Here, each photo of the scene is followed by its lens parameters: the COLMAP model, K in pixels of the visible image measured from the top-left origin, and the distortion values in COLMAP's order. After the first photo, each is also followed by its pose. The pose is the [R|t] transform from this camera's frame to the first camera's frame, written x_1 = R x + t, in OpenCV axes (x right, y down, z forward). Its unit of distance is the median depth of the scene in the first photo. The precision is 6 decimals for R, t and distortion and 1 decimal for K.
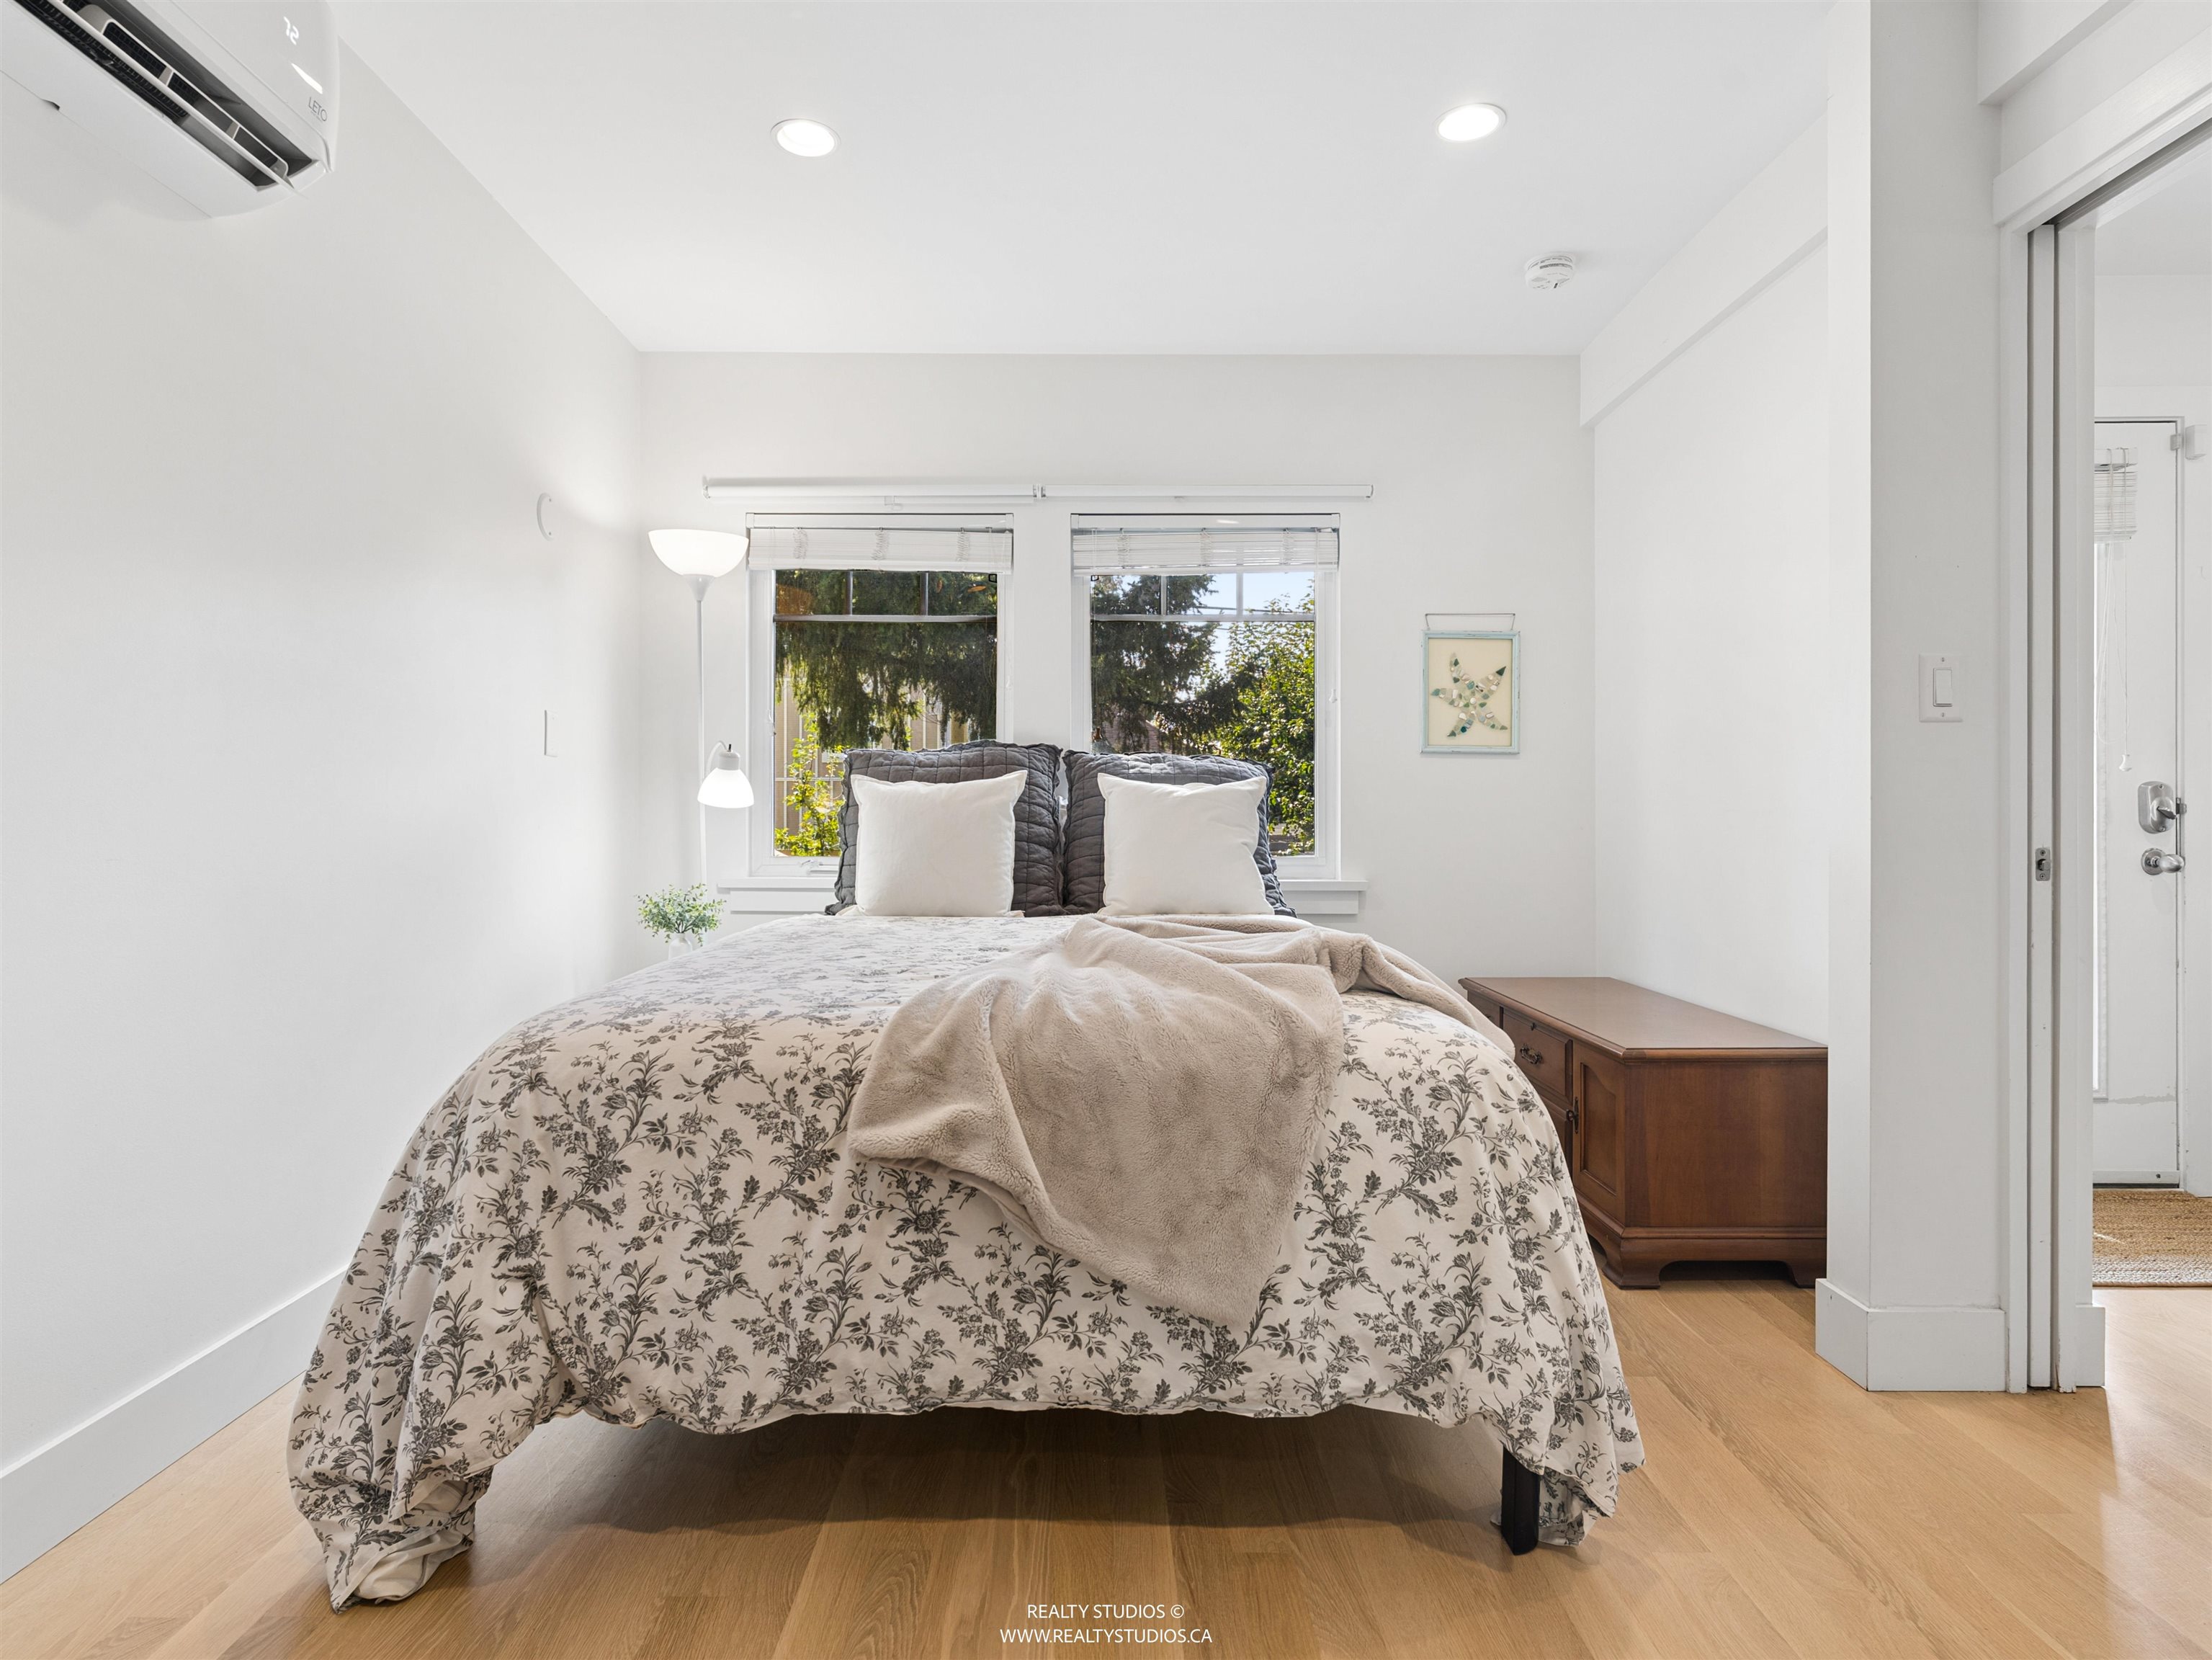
lens RADIAL K [[1179.2, 0, 1138.8], [0, 1179.2, 831.4], [0, 0, 1]] dist [0.001640, 0.001040]
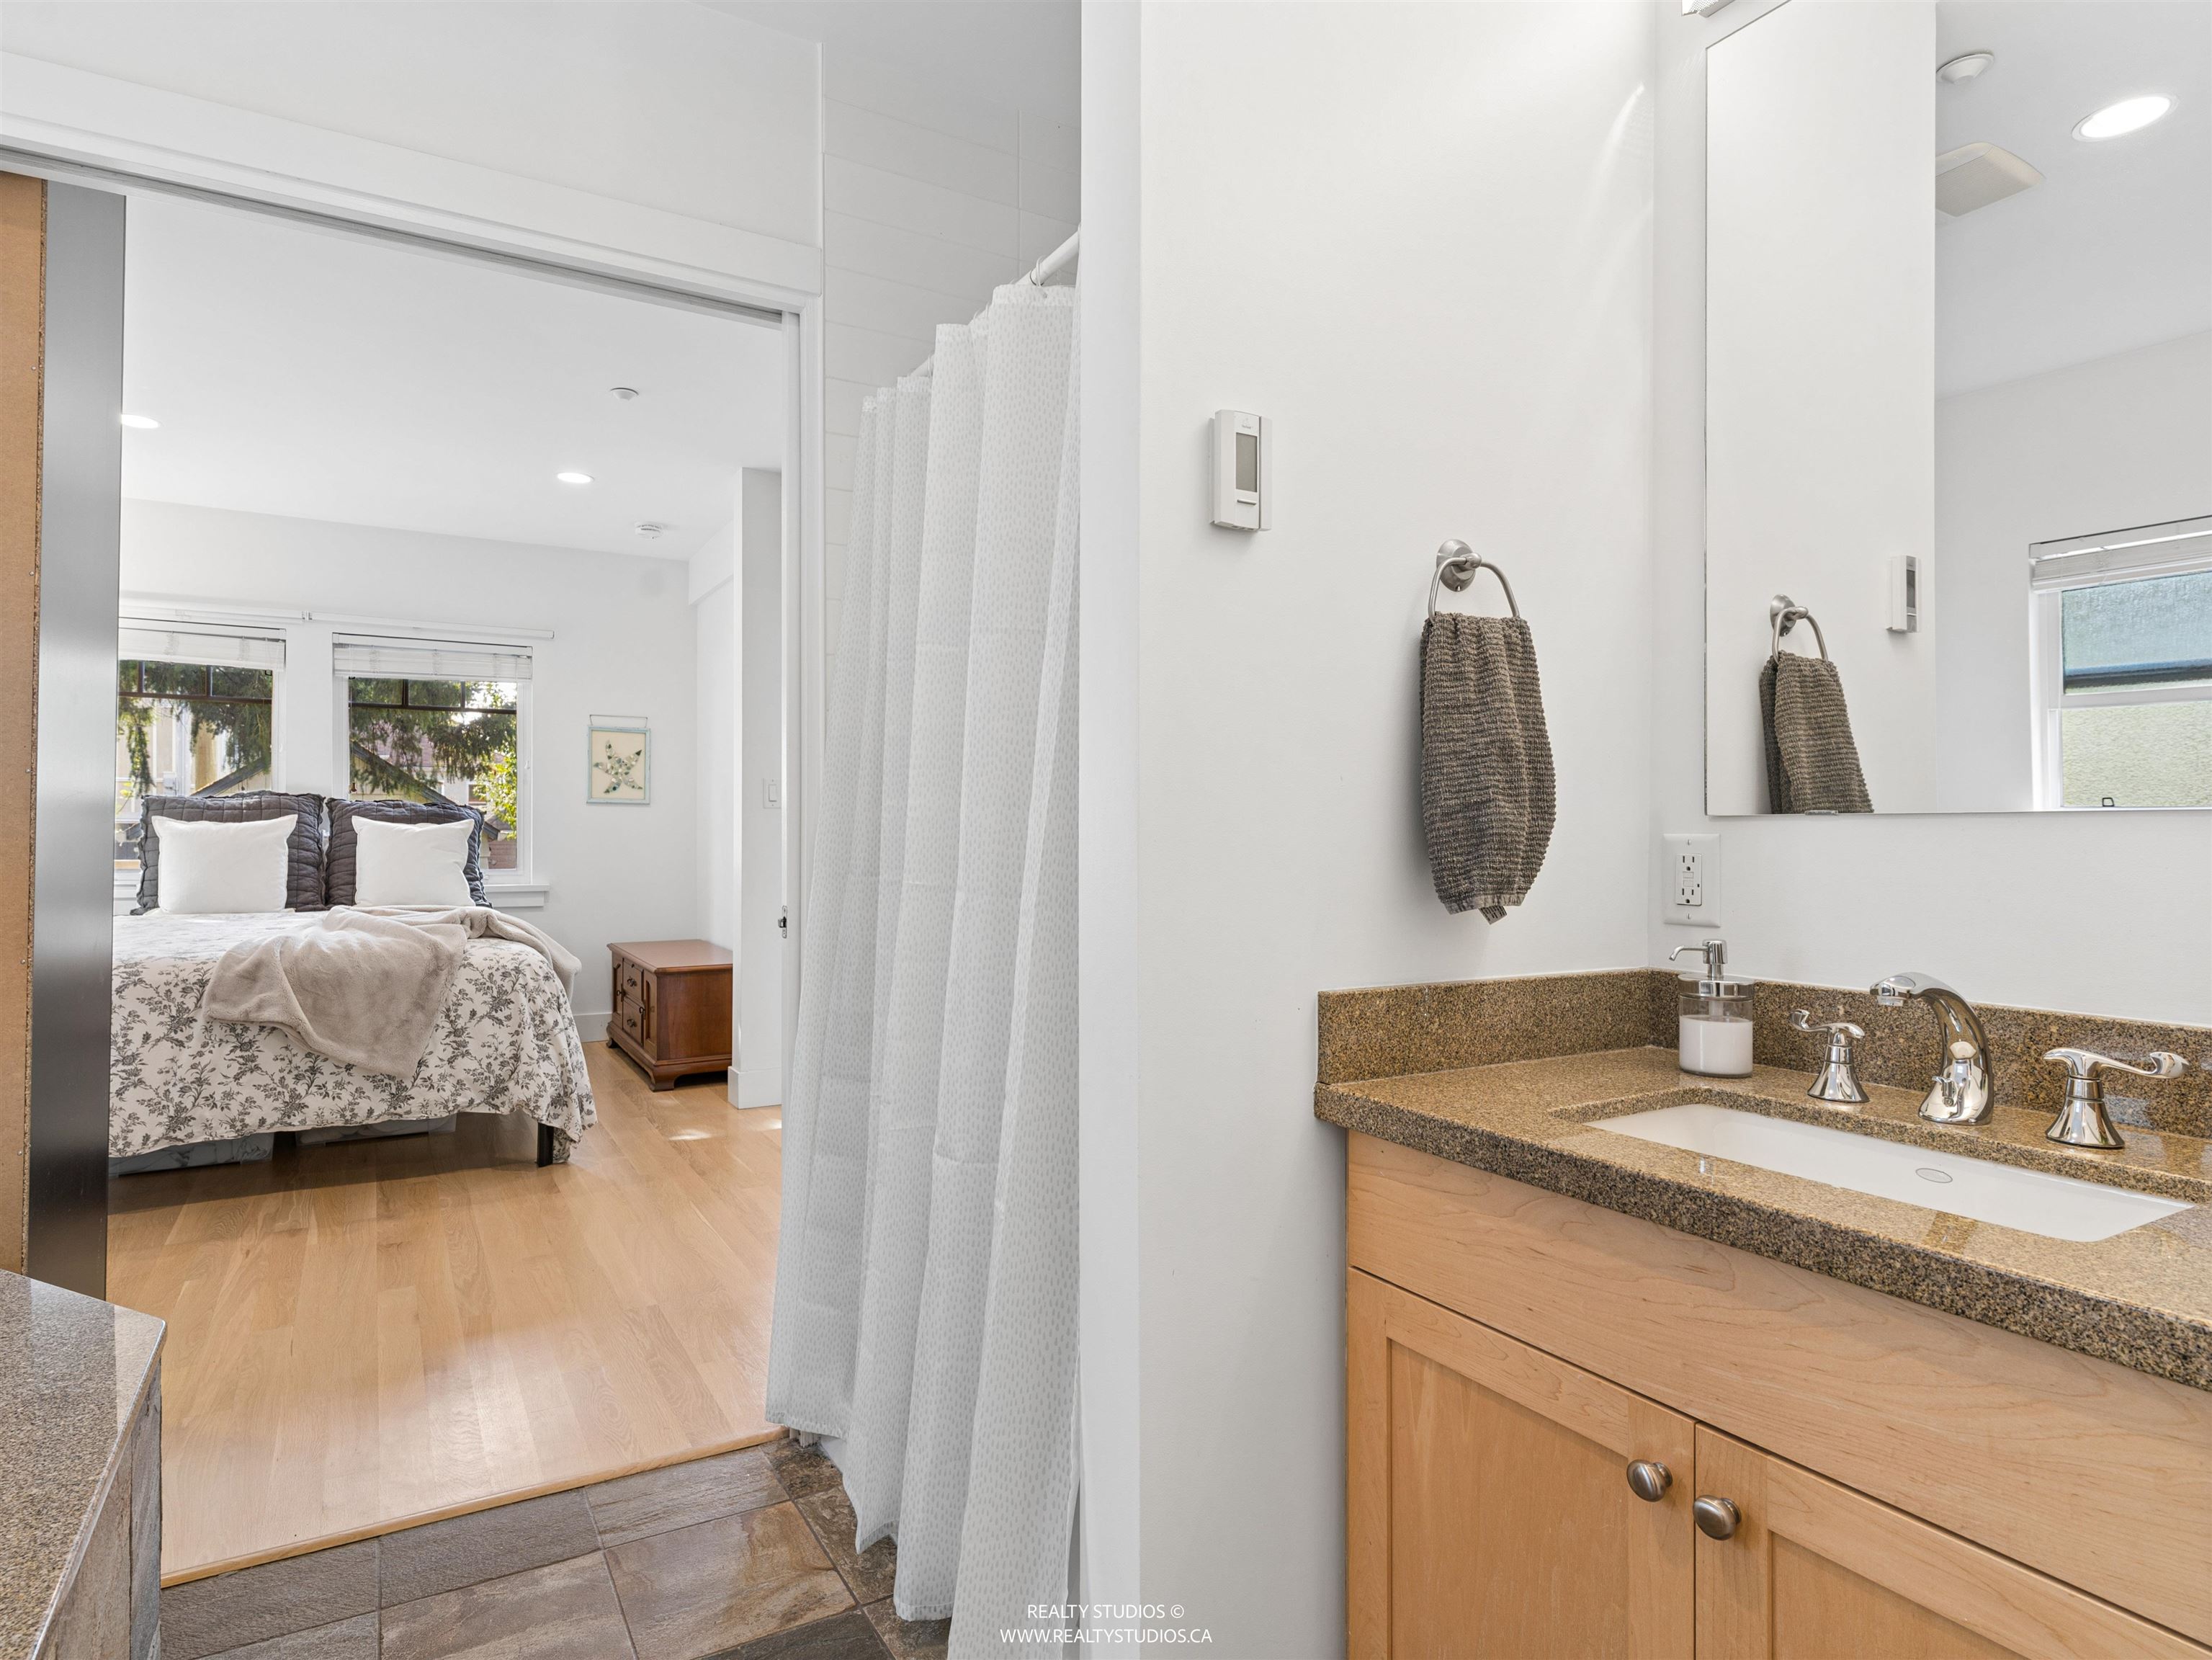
lens RADIAL K [[1344.7, 0, 1100.6], [0, 1344.7, 824.6], [0, 0, 1]] dist [-0.001469, 0.001620]
pose [[0.900230, 0.000753, 0.435414, 0.153883], [0.000758, 0.999994, -0.003297, -0.063631], [-0.435414, 0.003298, 0.900224, -1.878749]]
